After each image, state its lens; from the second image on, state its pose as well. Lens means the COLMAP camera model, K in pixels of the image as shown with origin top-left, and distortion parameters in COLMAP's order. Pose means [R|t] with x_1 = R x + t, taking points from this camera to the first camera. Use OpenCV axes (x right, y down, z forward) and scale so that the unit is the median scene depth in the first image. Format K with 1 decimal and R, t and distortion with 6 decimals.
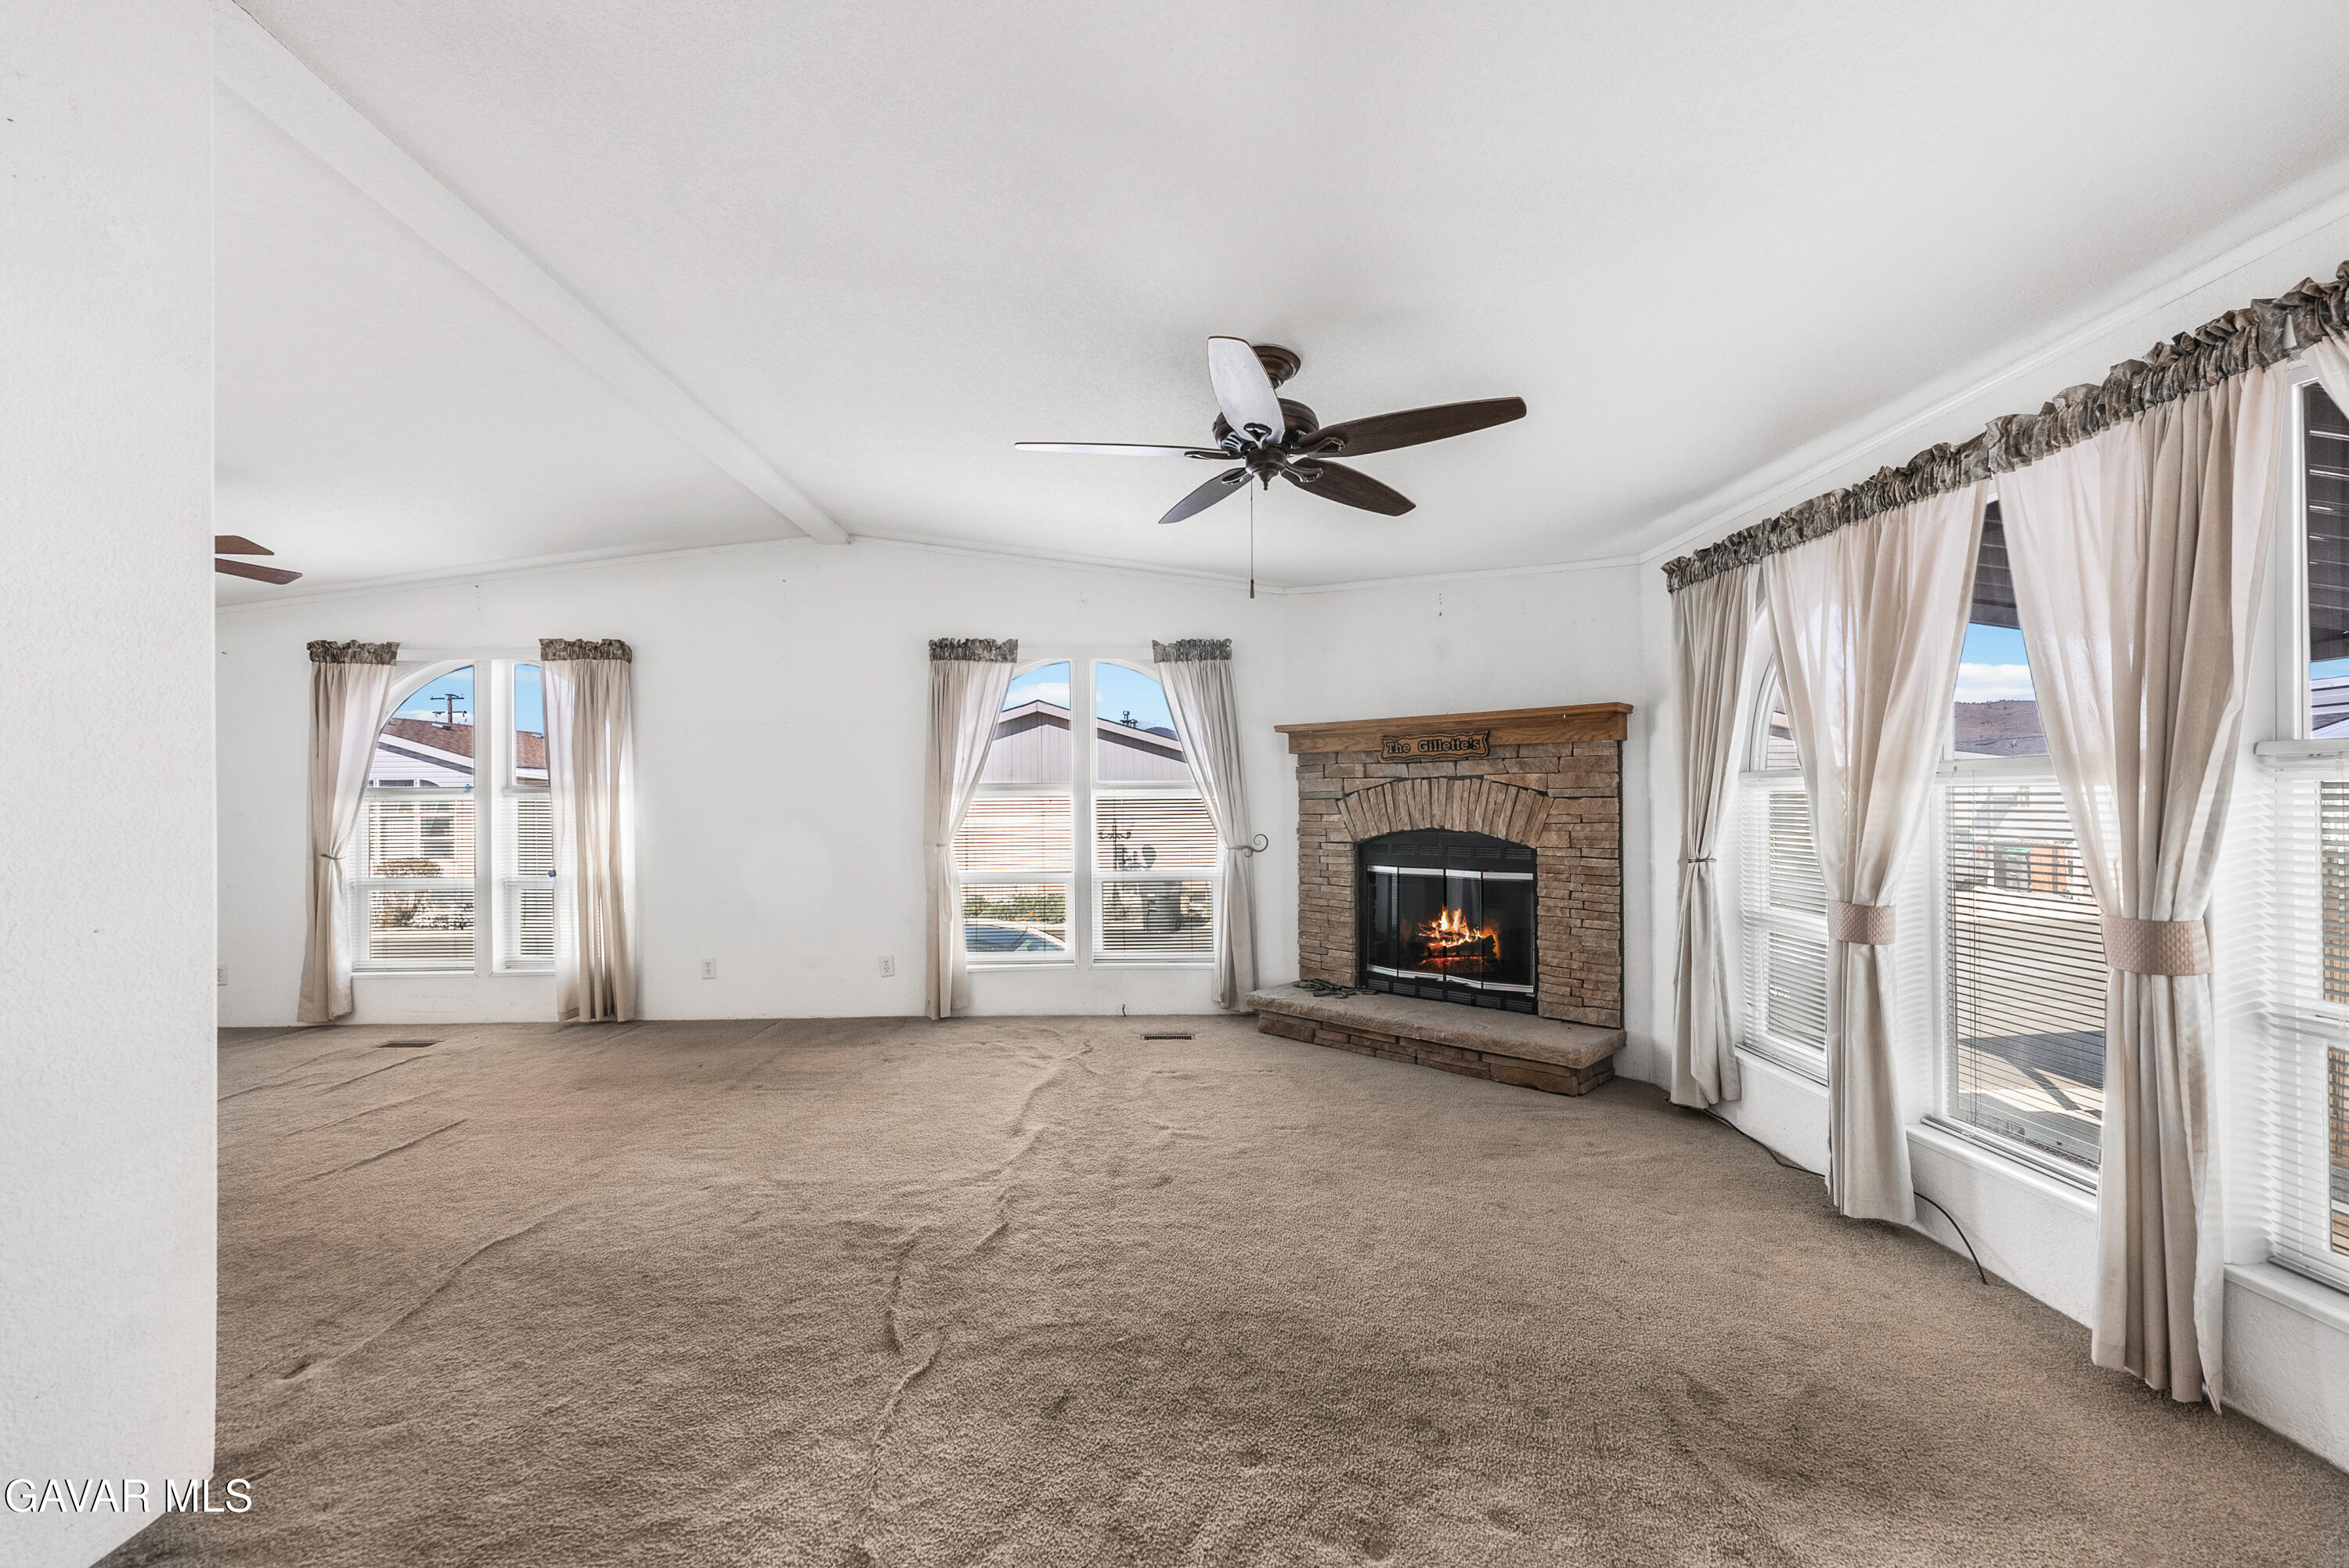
lens RADIAL K [[955.8, 0, 1183.0], [0, 955.8, 799.2], [0, 0, 1]] dist [-0.000117, -0.000146]
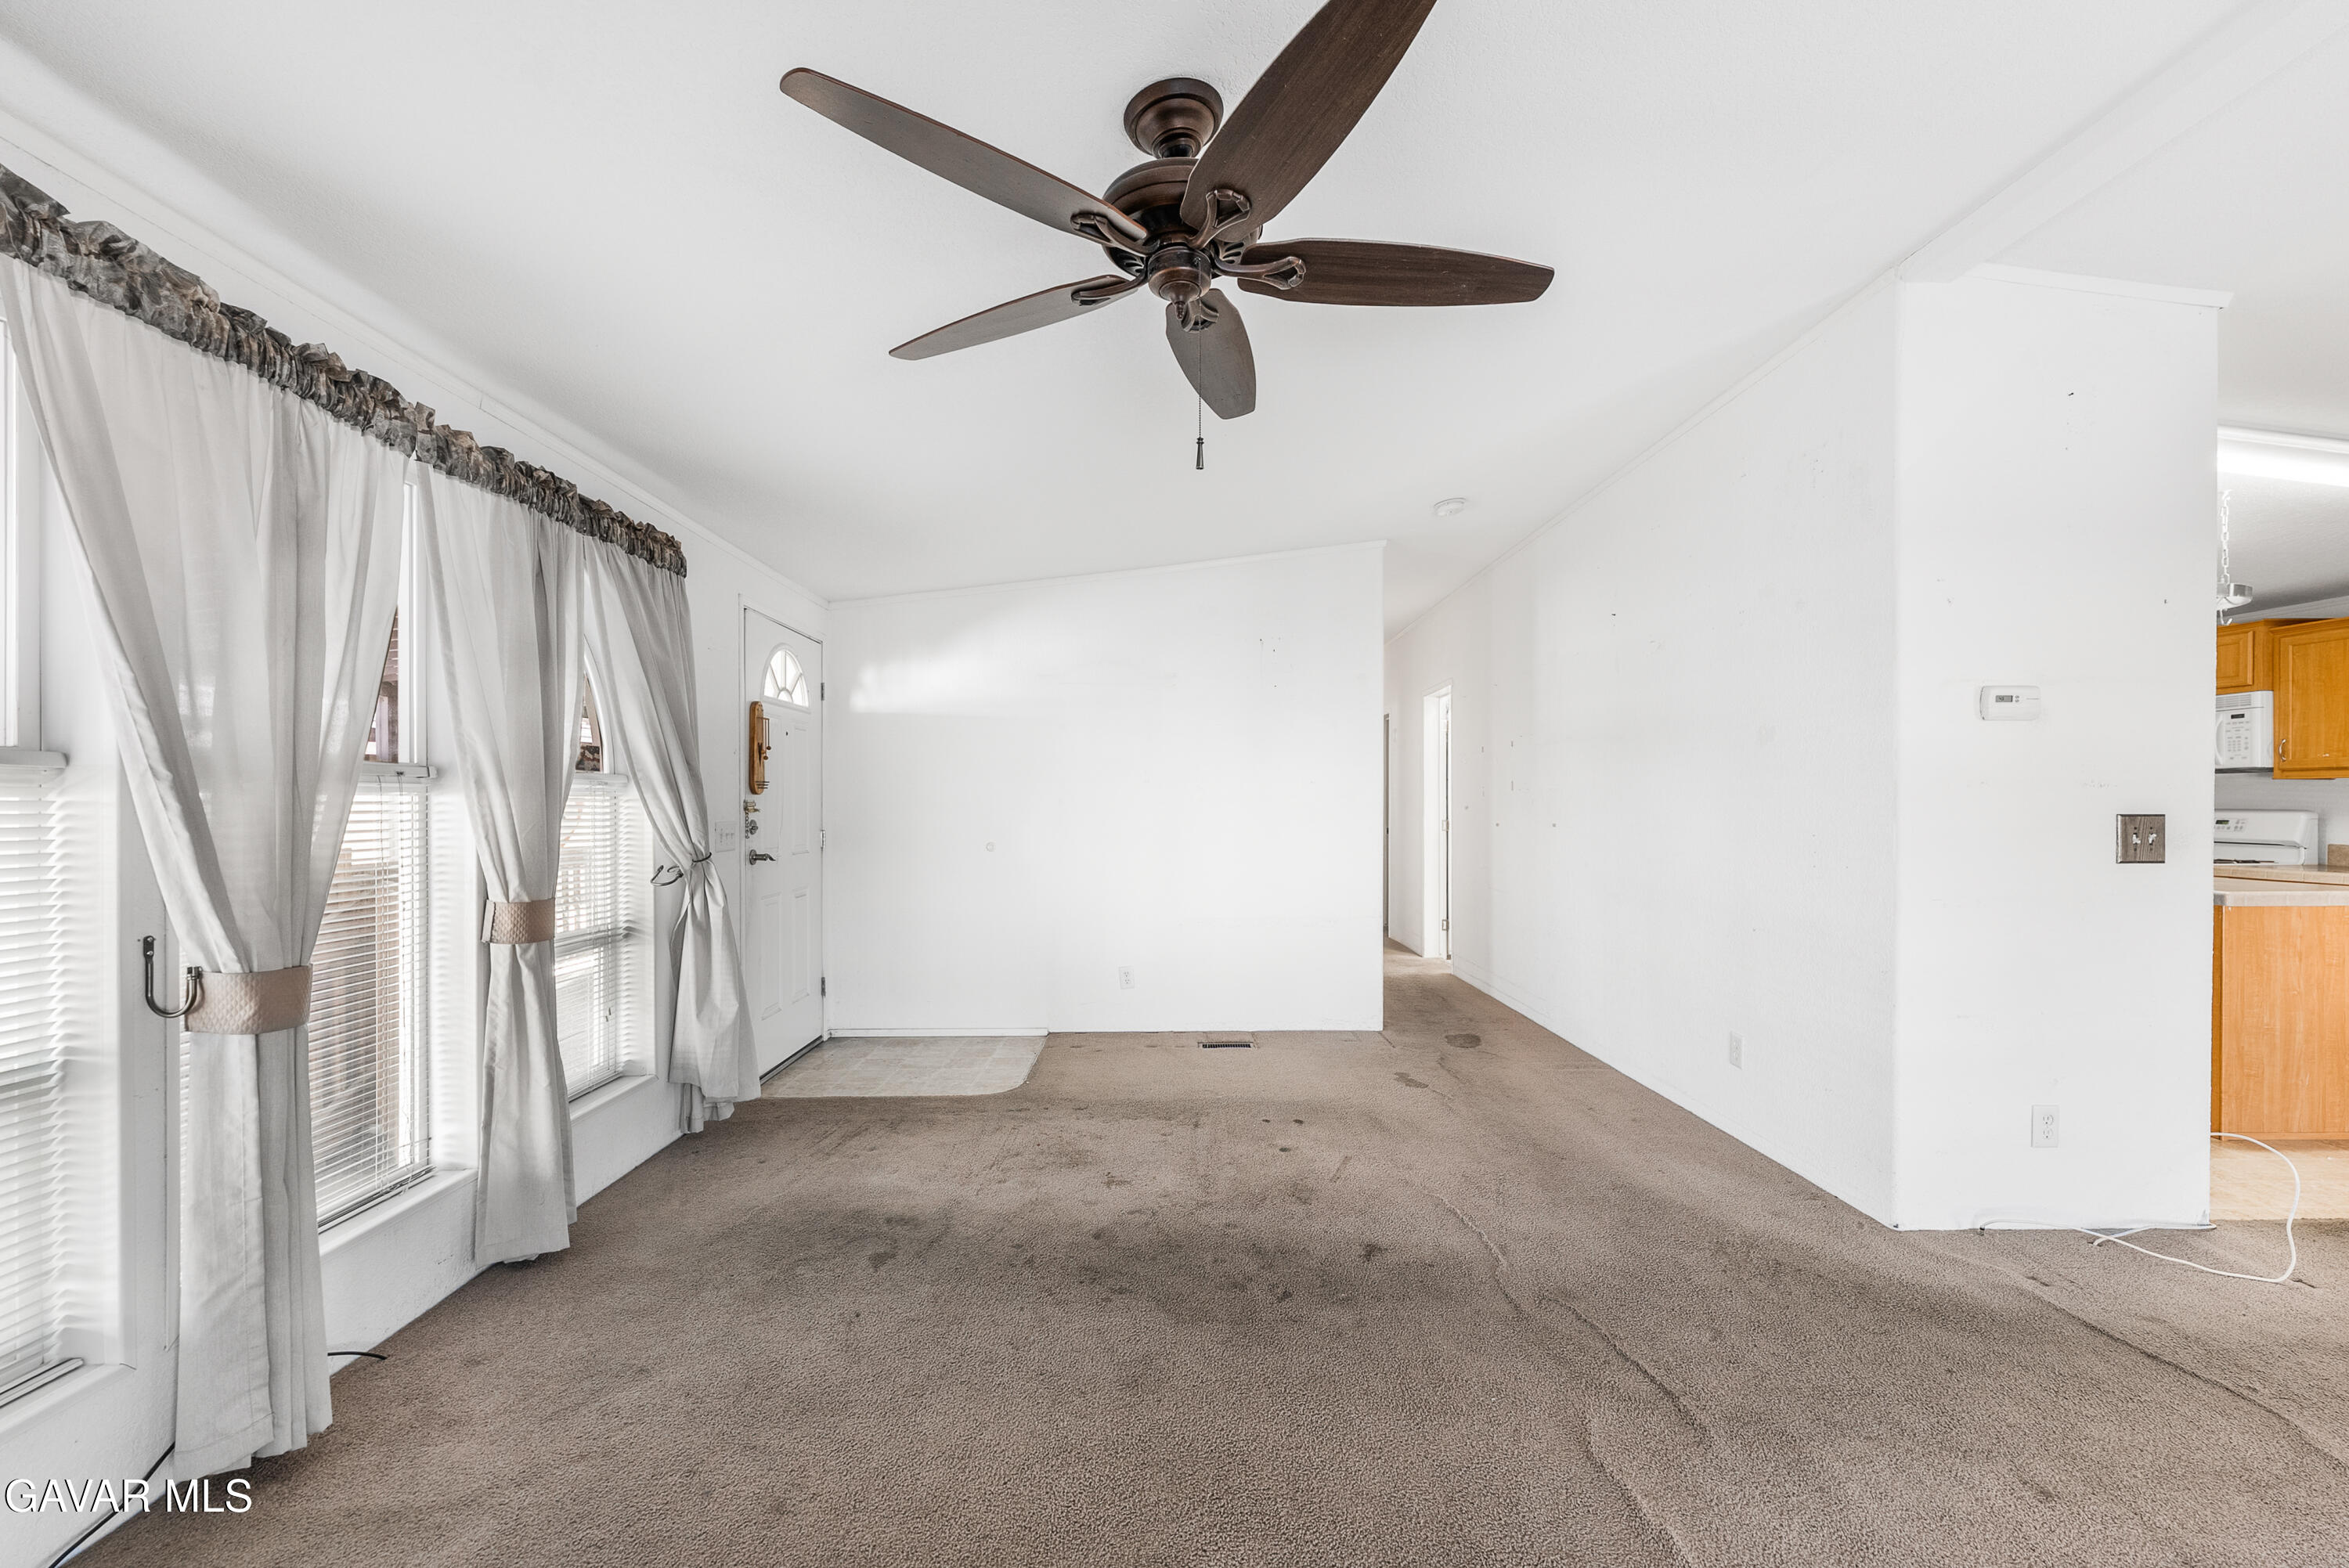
lens RADIAL K [[958.2, 0, 1181.7], [0, 958.2, 809.3], [0, 0, 1]] dist [0.000536, -0.000678]
pose [[-0.999917, 0.008026, 0.010038, 0.043541], [0.008089, 0.999947, 0.006292, 0.000542], [-0.009987, 0.006373, -0.999930, 0.873666]]
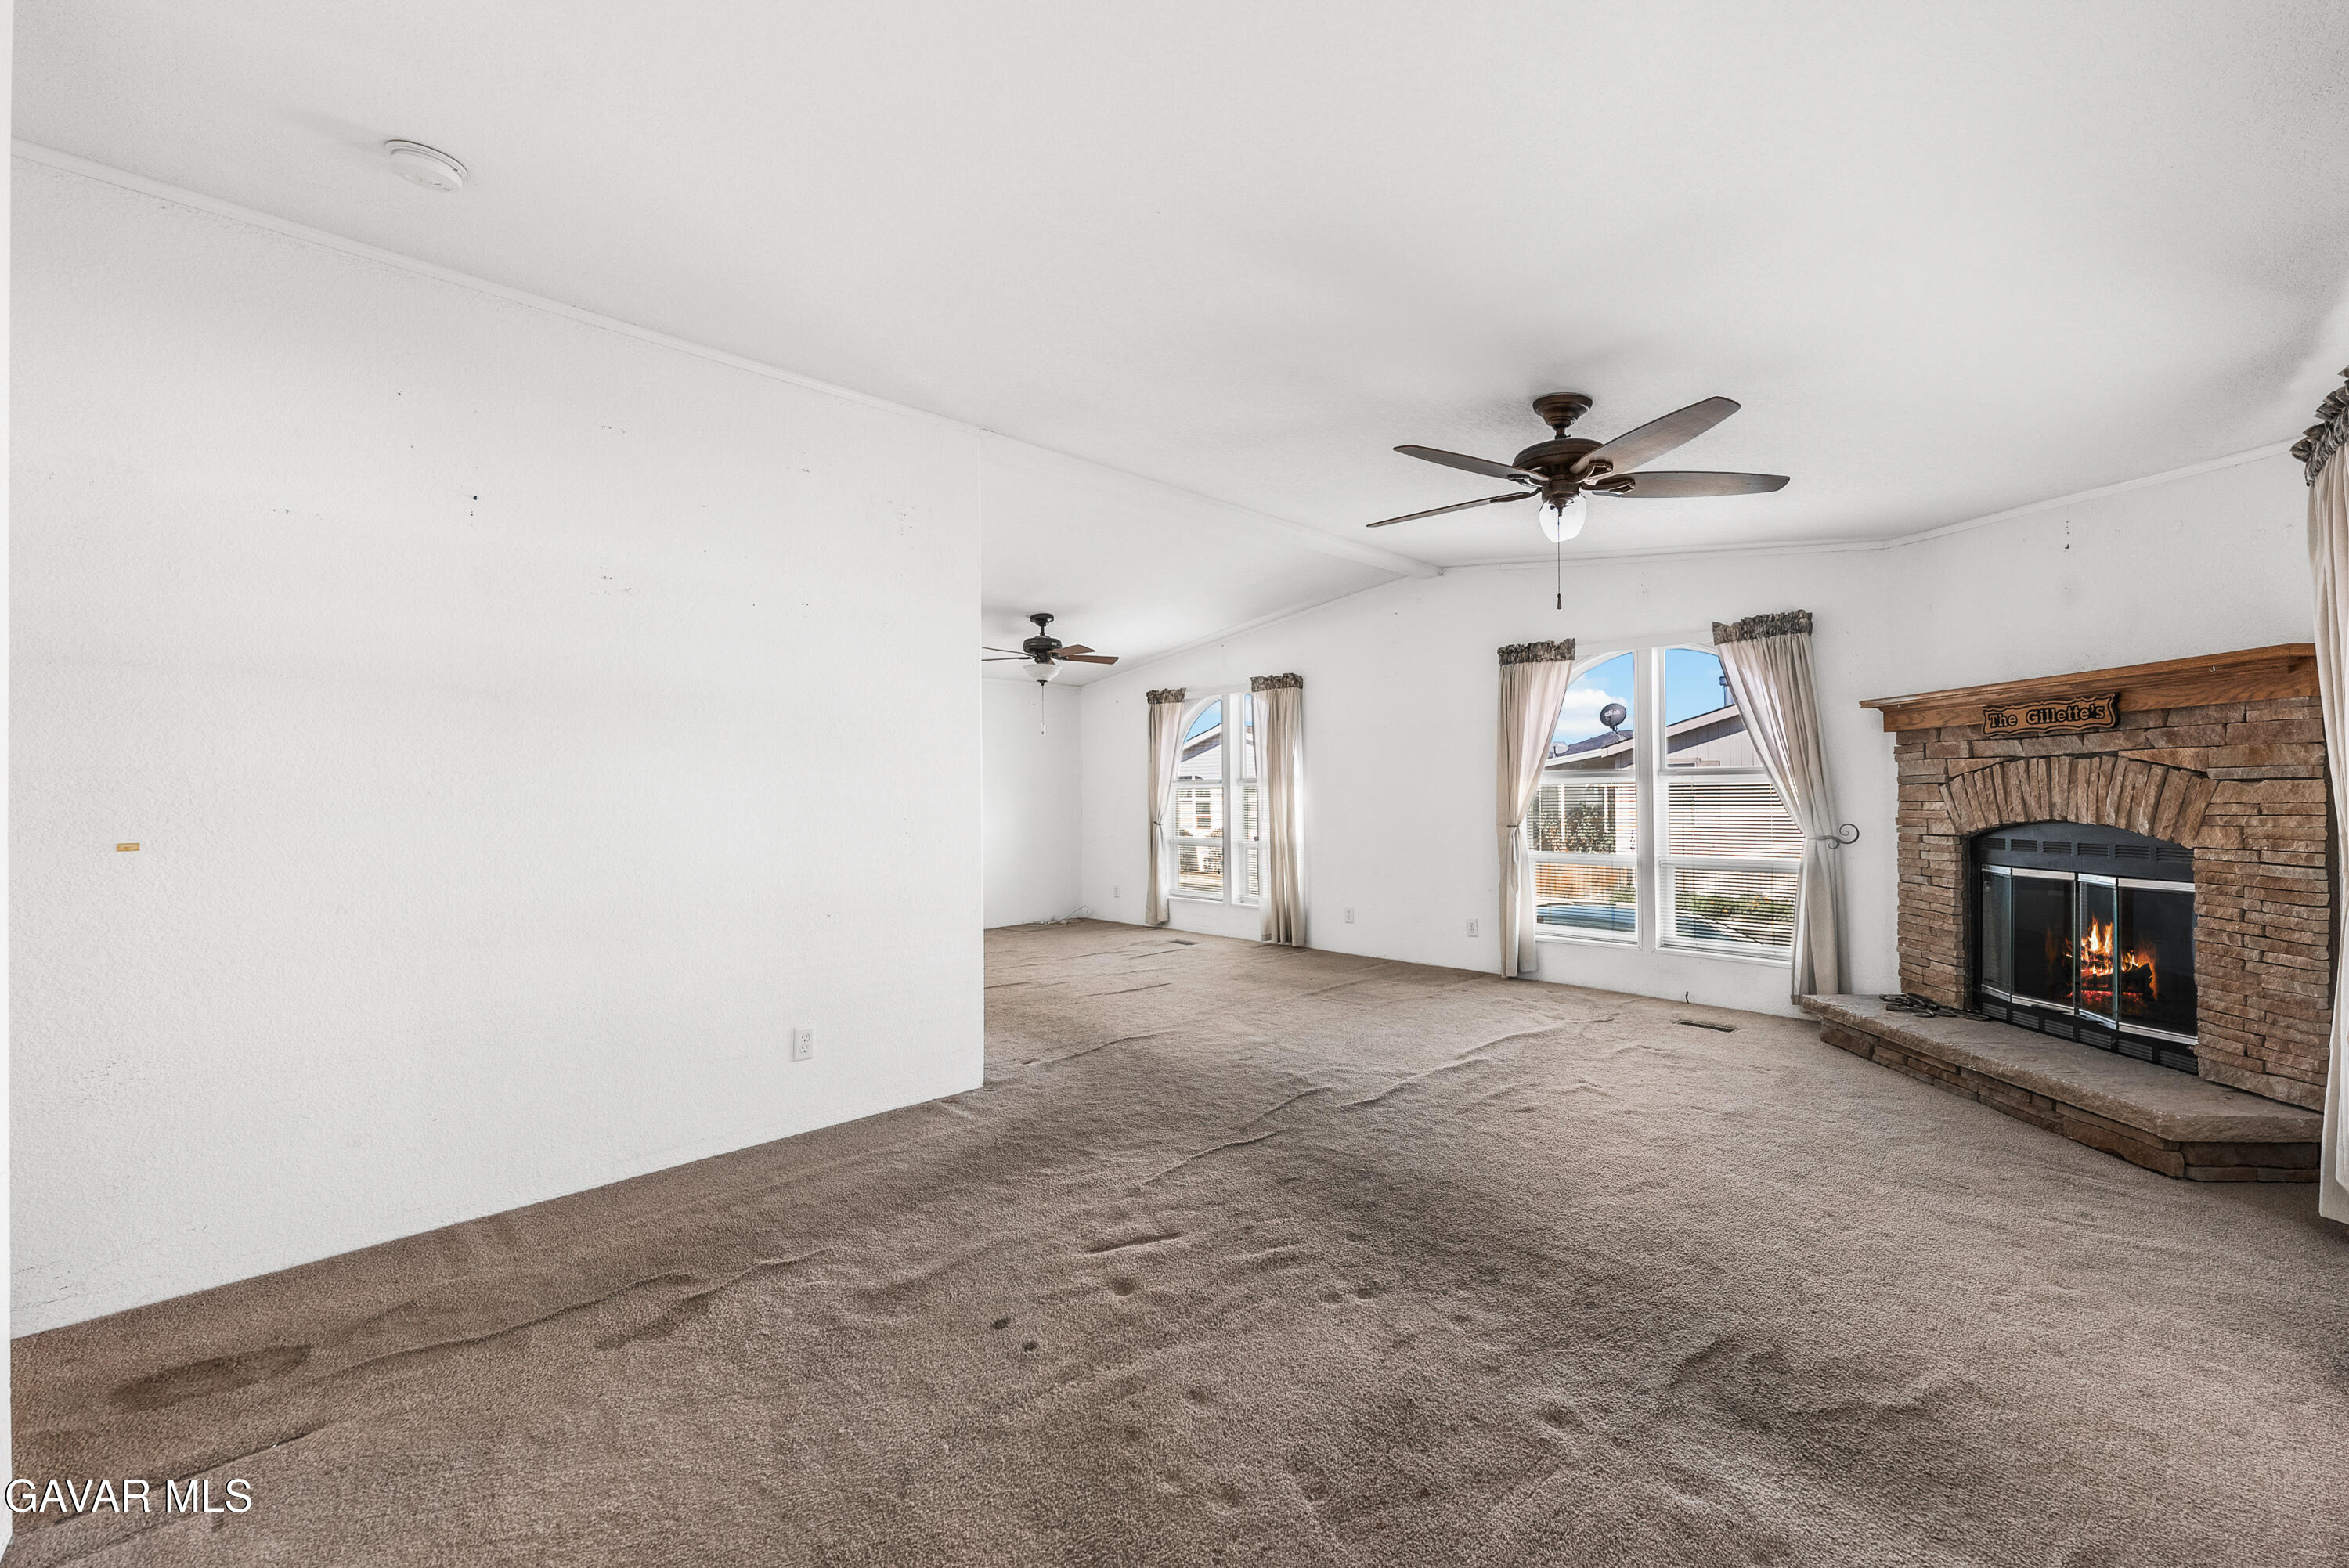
lens RADIAL K [[950.6, 0, 1182.0], [0, 950.6, 790.5], [0, 0, 1]] dist [0.000862, 0.000021]
pose [[0.676334, -0.001351, -0.736594, 0.329629], [0.004602, 0.999987, 0.002391, 0.000872], [0.736581, -0.005007, 0.676331, -0.059451]]
